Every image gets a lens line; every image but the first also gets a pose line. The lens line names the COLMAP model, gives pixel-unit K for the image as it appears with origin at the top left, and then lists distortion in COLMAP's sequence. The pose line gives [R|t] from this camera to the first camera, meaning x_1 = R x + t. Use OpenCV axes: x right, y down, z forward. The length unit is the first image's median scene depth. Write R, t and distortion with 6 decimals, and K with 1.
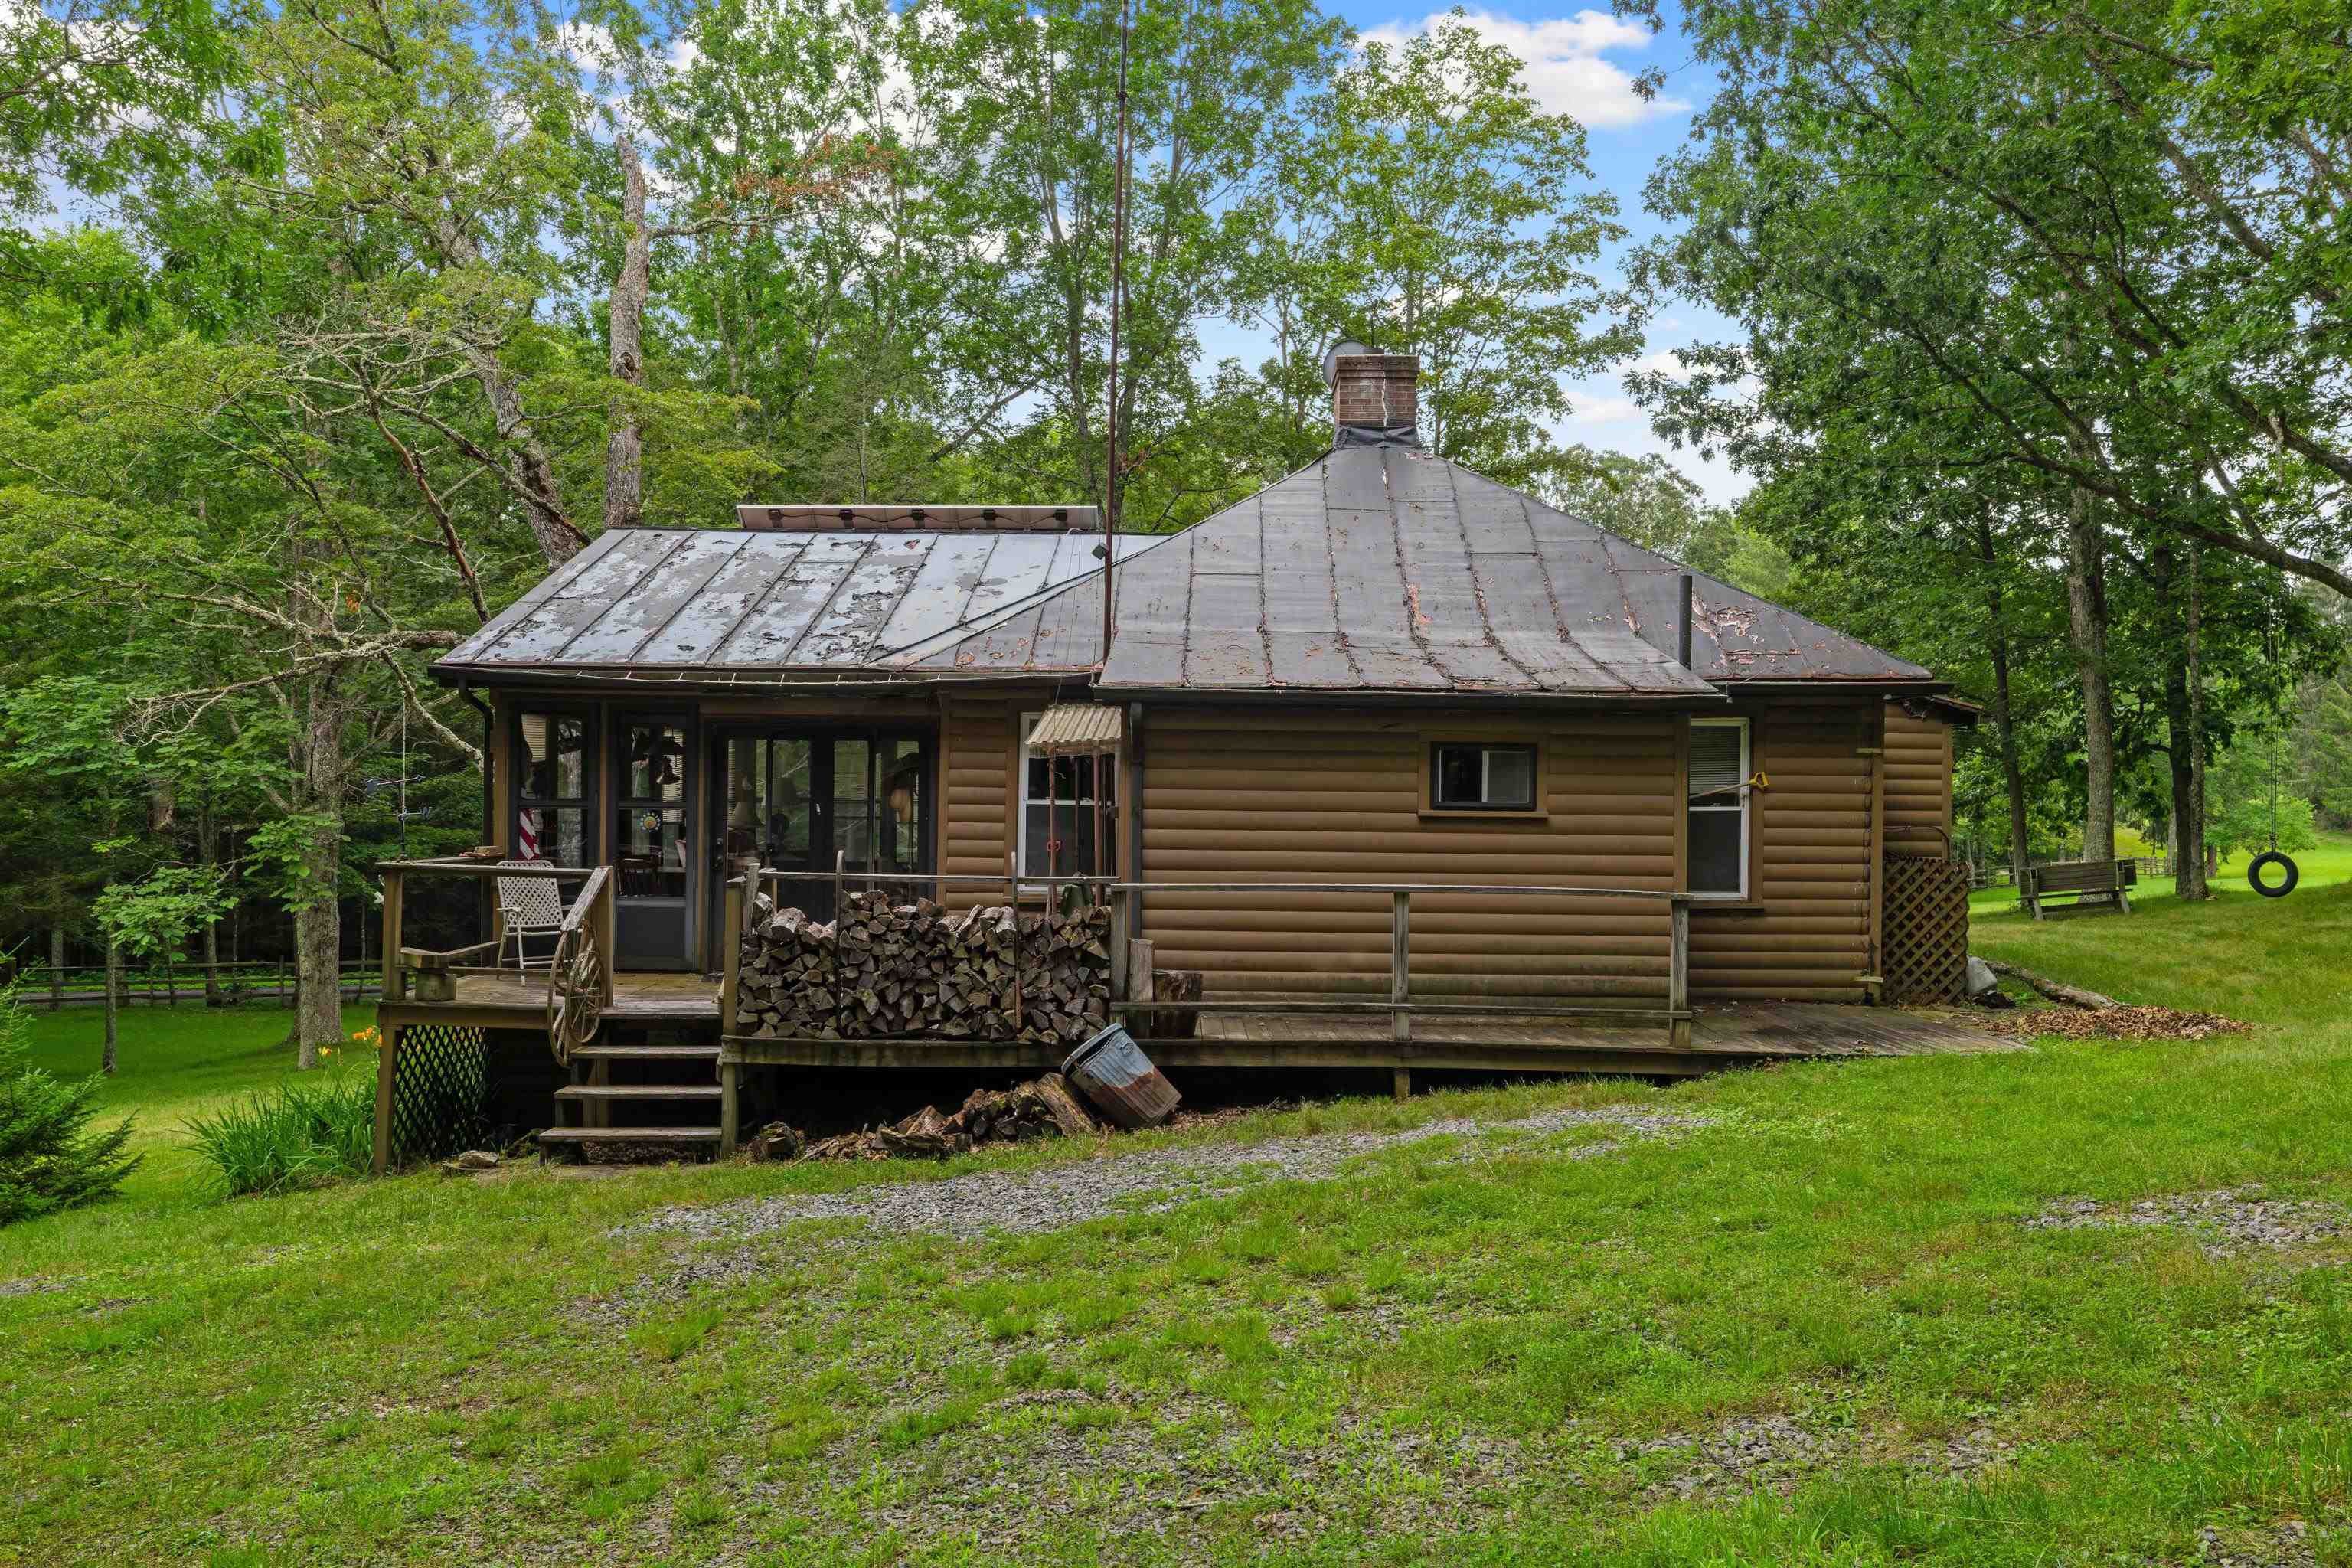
lens RADIAL K [[1814.8, 0, 1172.1], [0, 1814.8, 755.6], [0, 0, 1]] dist [0.003916, 0.003897]
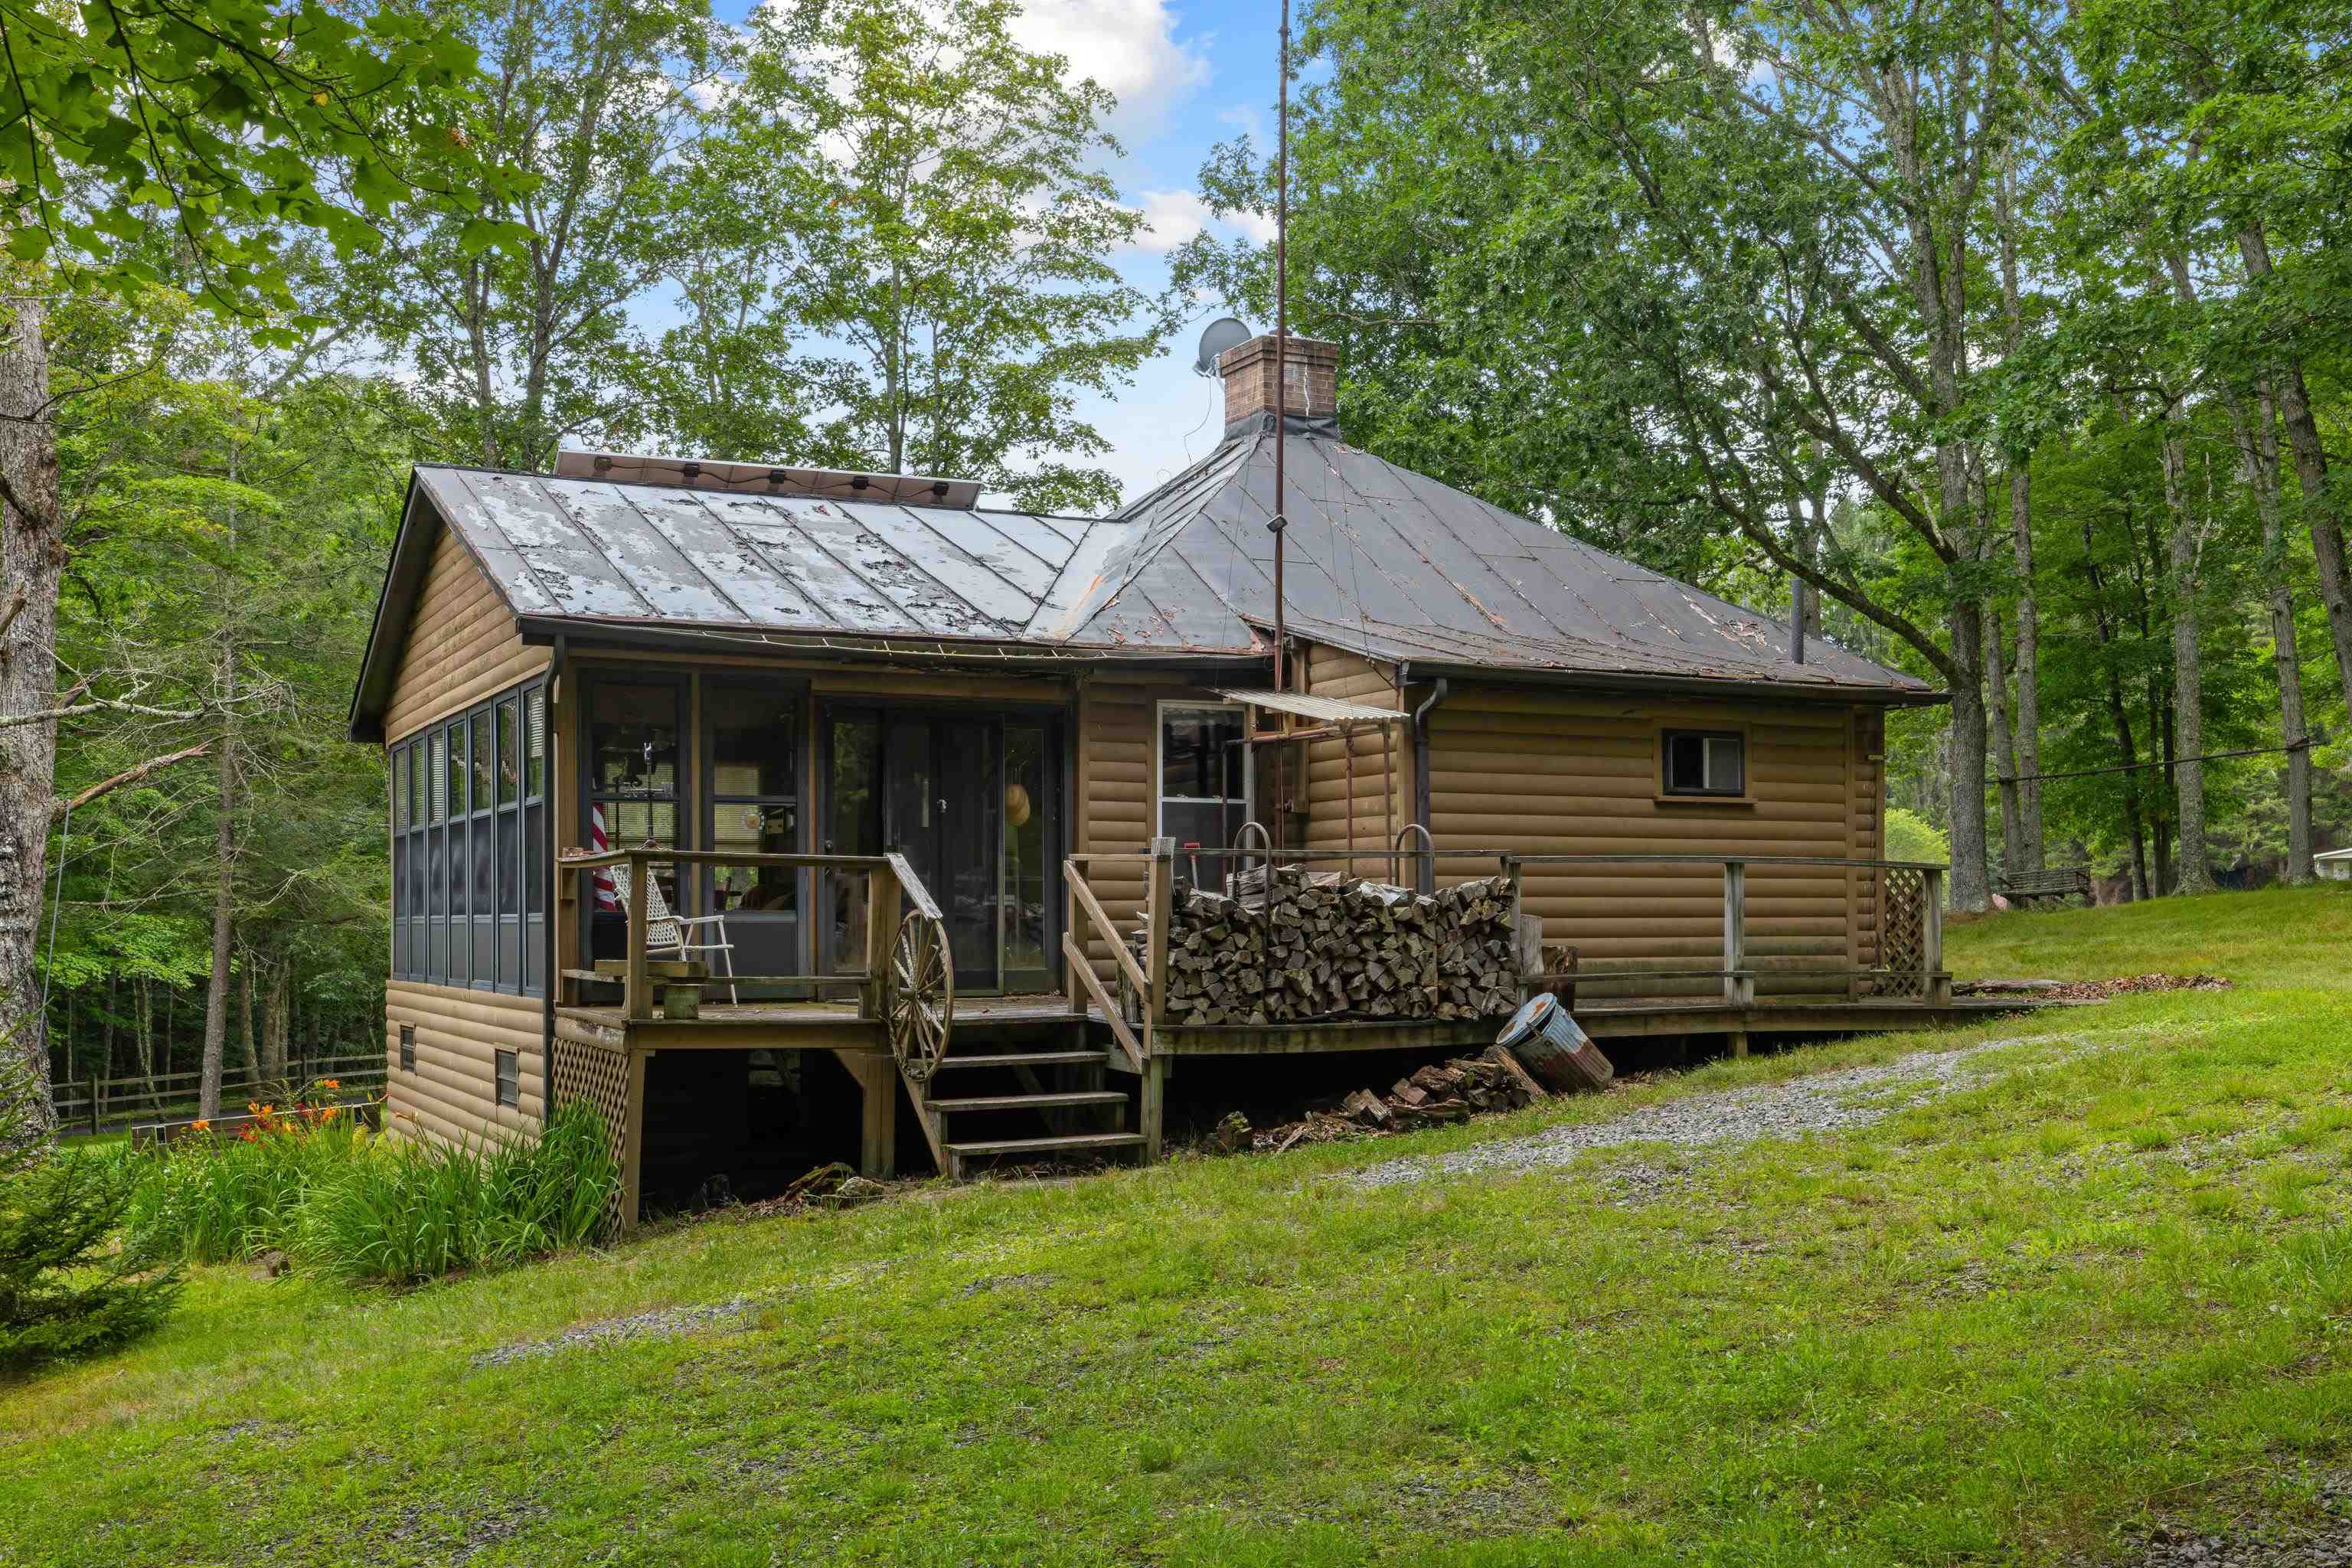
lens RADIAL K [[2346.8, 0, 1165.1], [0, 2346.8, 890.6], [0, 0, 1]] dist [-0.014803, 0.012676]
pose [[0.883915, -0.008639, 0.467567, -0.788868], [0.006482, 0.999960, 0.006223, 0.080652], [-0.467602, -0.002470, 0.883936, -0.029425]]
